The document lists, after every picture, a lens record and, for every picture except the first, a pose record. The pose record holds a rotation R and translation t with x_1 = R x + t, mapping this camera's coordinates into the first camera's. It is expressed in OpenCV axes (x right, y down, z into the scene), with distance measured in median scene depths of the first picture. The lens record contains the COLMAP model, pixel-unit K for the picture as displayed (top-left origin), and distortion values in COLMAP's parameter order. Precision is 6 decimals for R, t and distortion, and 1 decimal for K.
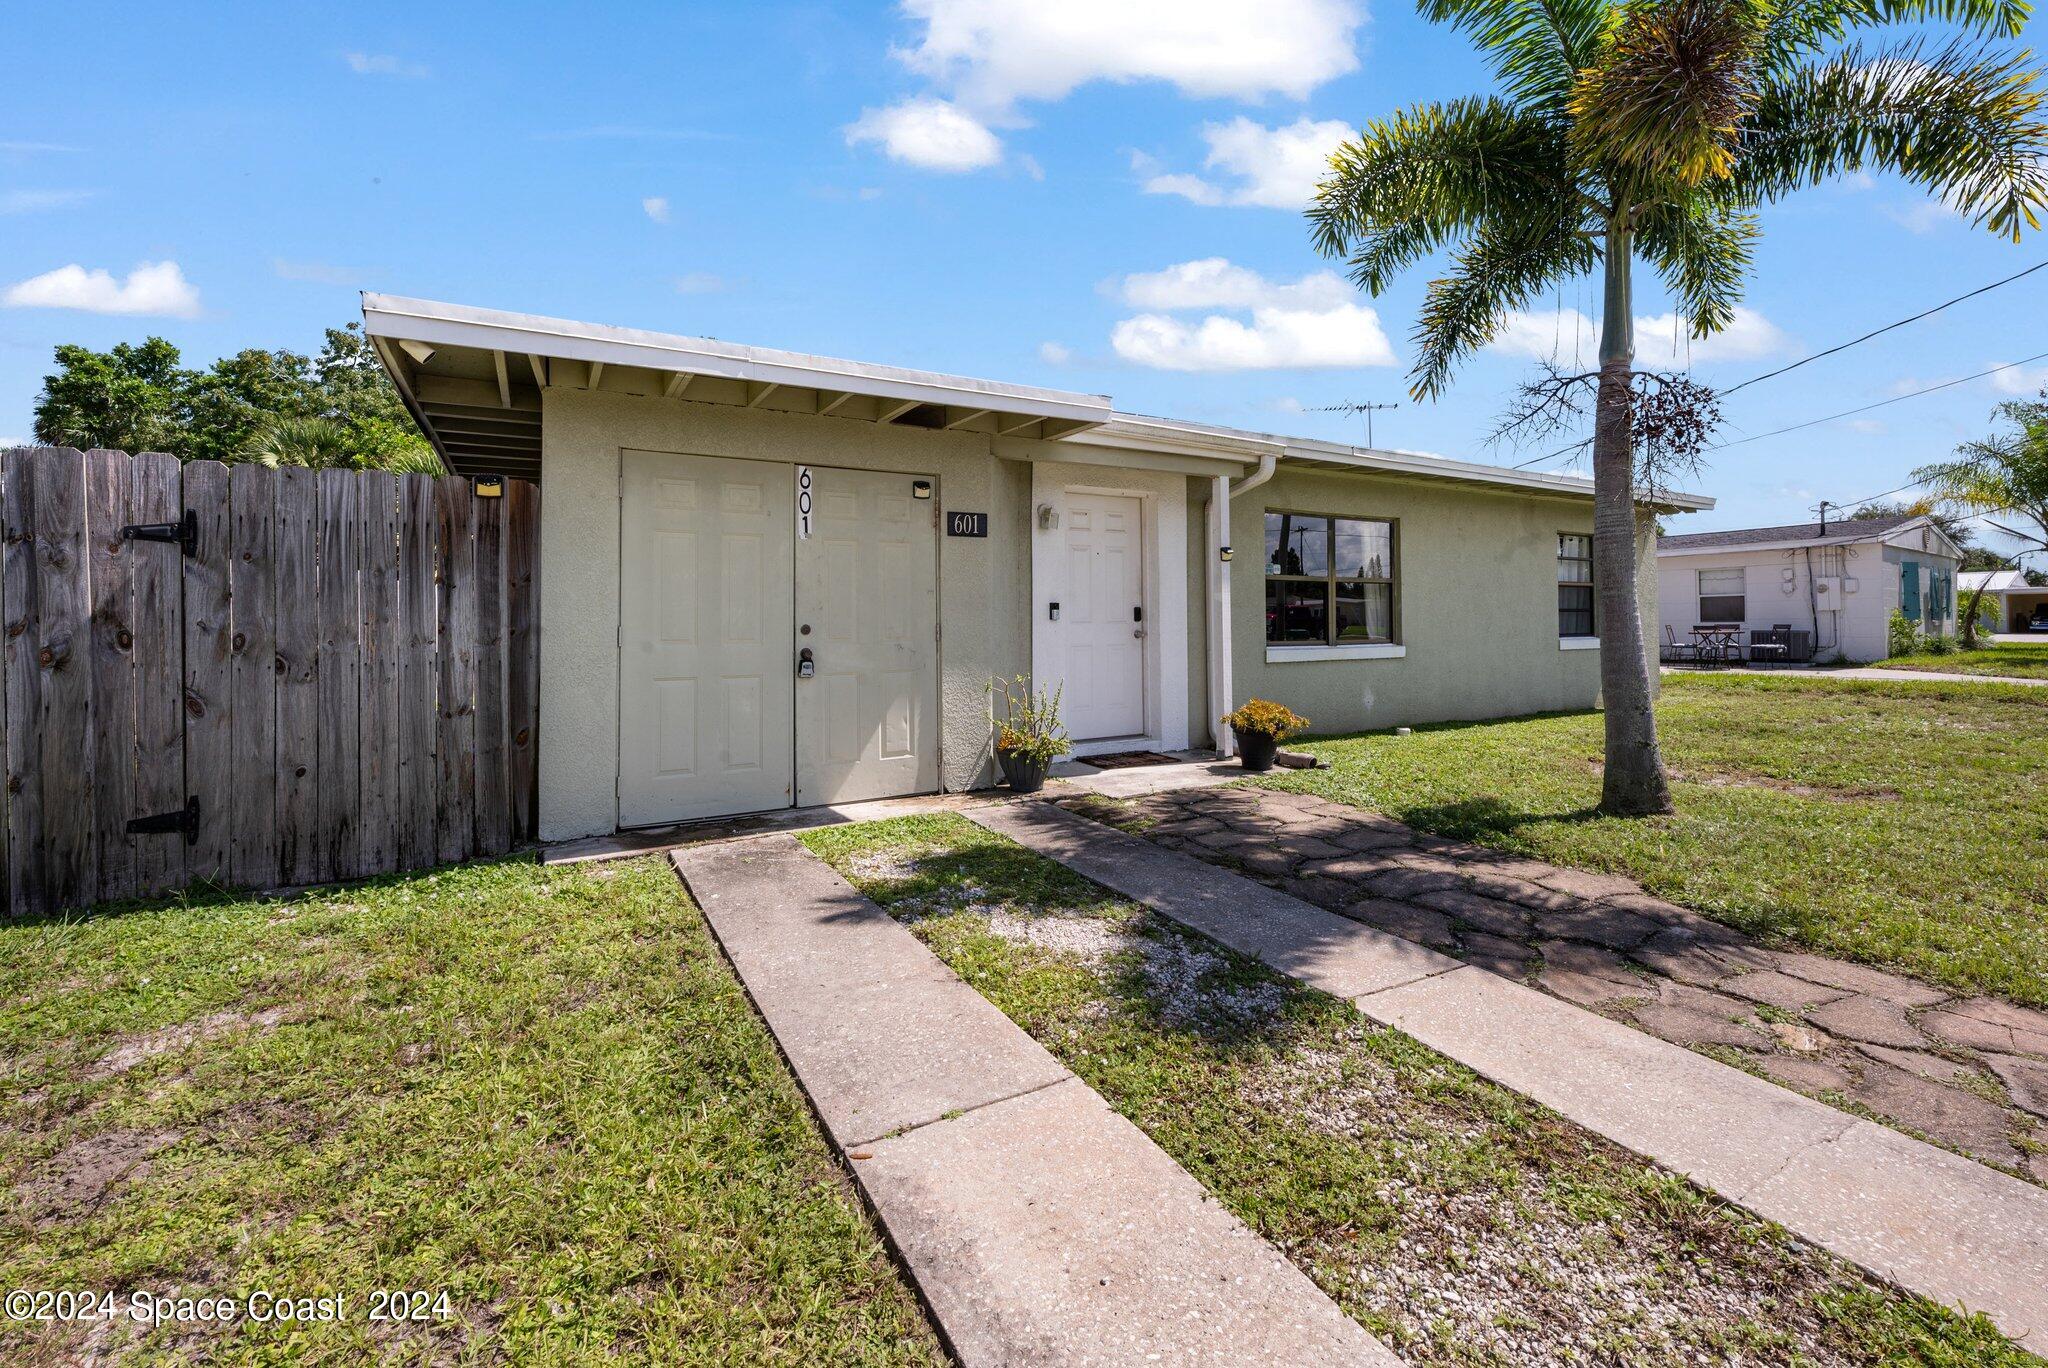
lens RADIAL K [[852.3, 0, 1048.7], [0, 852.3, 594.7], [0, 0, 1]] dist [-0.000326, 0.000215]
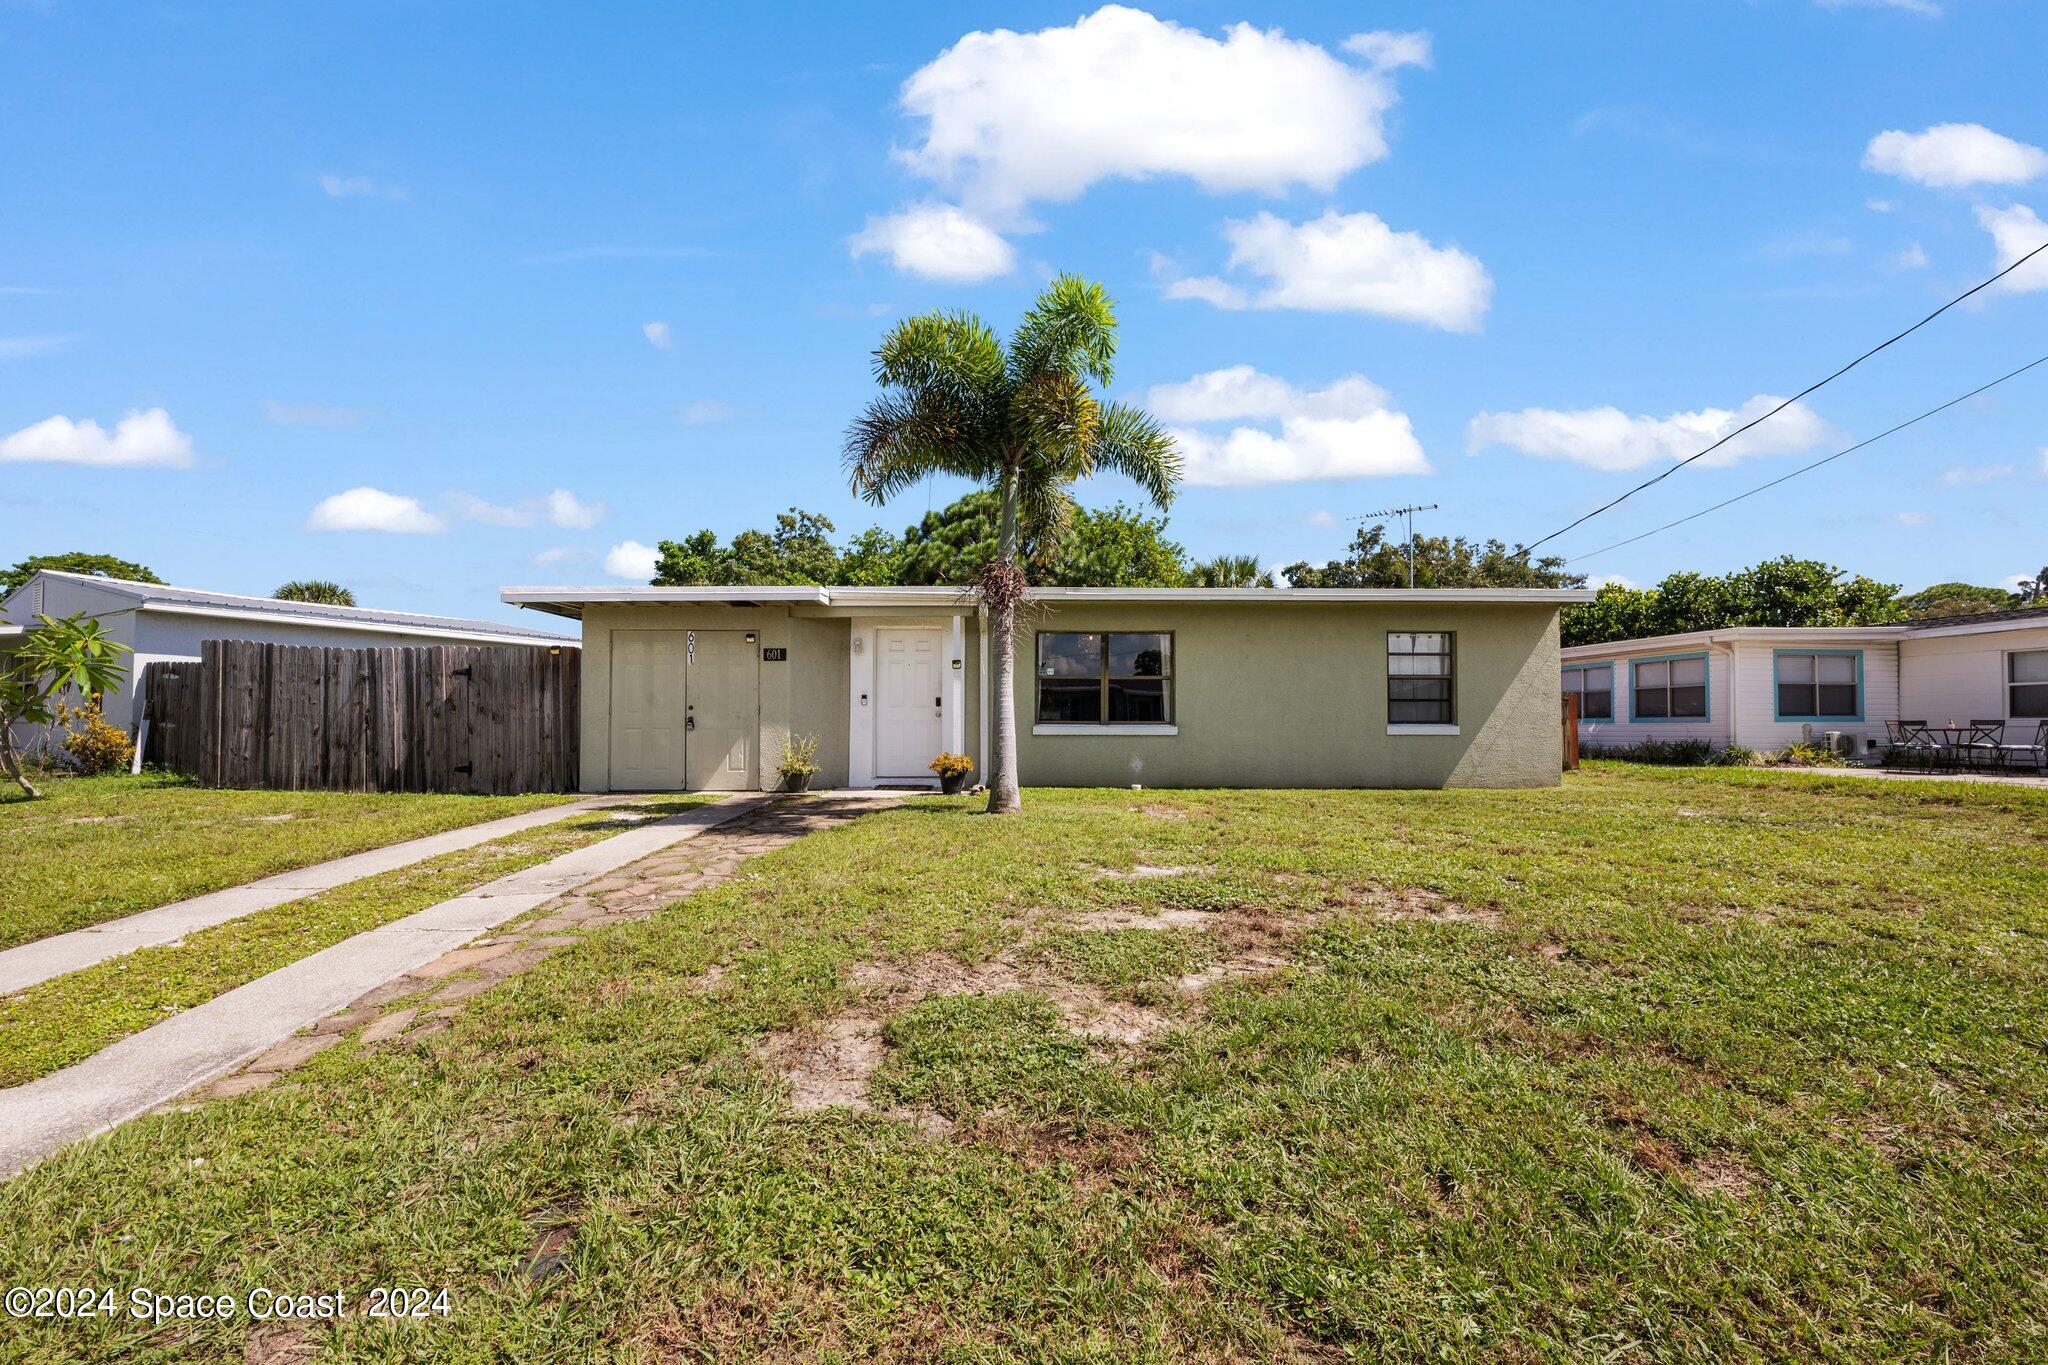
lens RADIAL K [[859.4, 0, 1045.3], [0, 859.4, 685.0], [0, 0, 1]] dist [0.007764, 0.000047]
pose [[0.877149, -0.011701, -0.480075, 1.141844], [0.007614, 0.999916, -0.010458, 0.010014], [0.480158, 0.005518, 0.877165, -0.348961]]
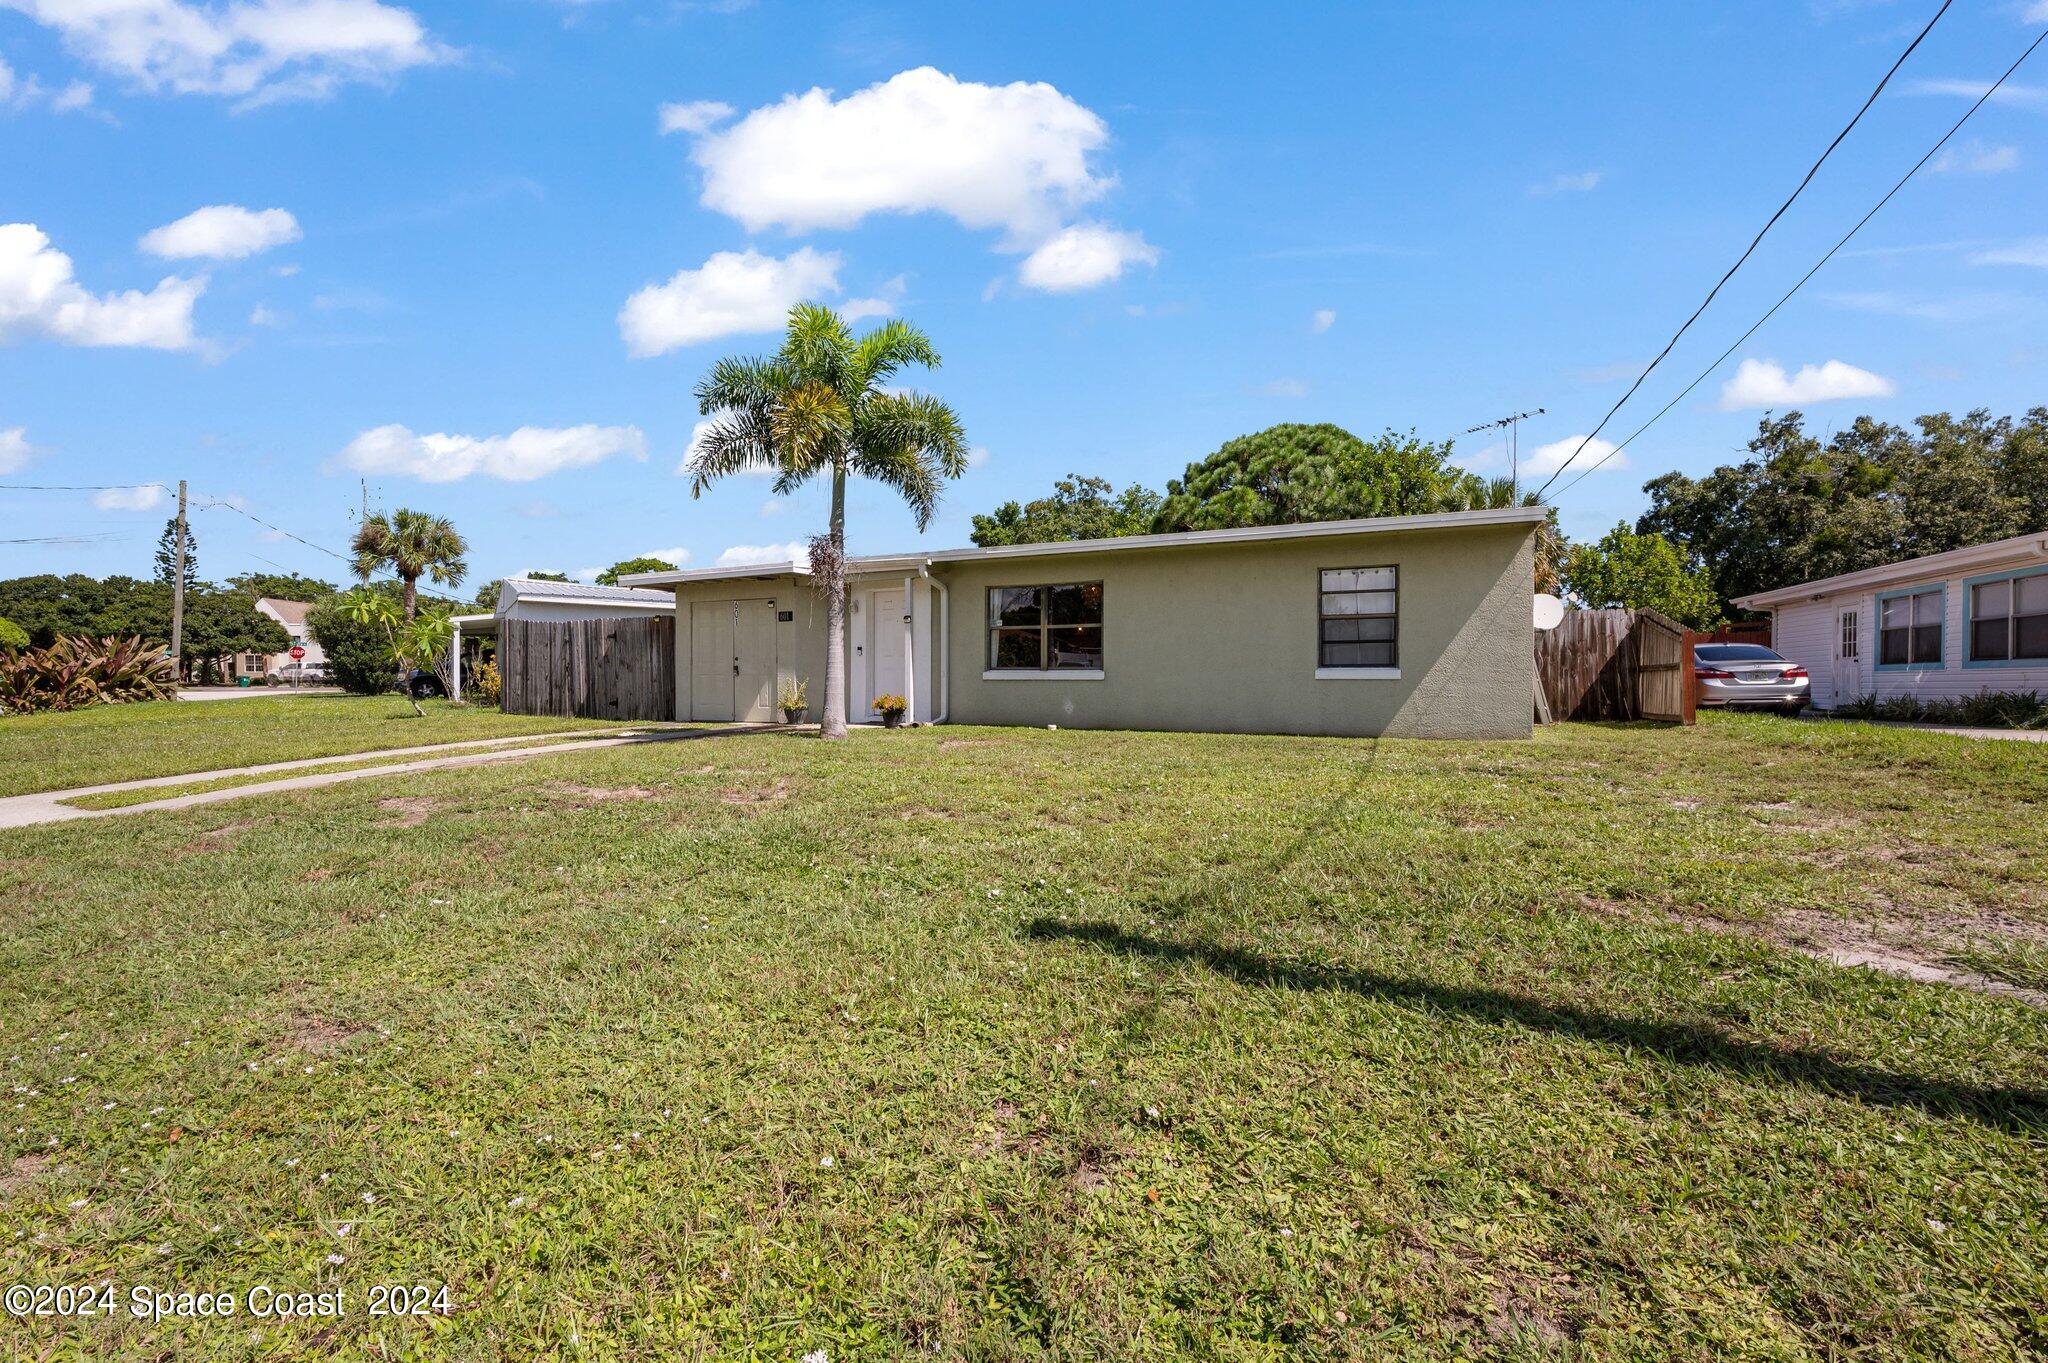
lens RADIAL K [[881.4, 0, 1027.5], [0, 881.4, 655.4], [0, 0, 1]] dist [0.000977, -0.000049]
pose [[0.563762, -0.013835, -0.825822, 1.980528], [0.023770, 0.999717, -0.000521, 0.040152], [0.825595, -0.019336, 0.563931, 0.113017]]
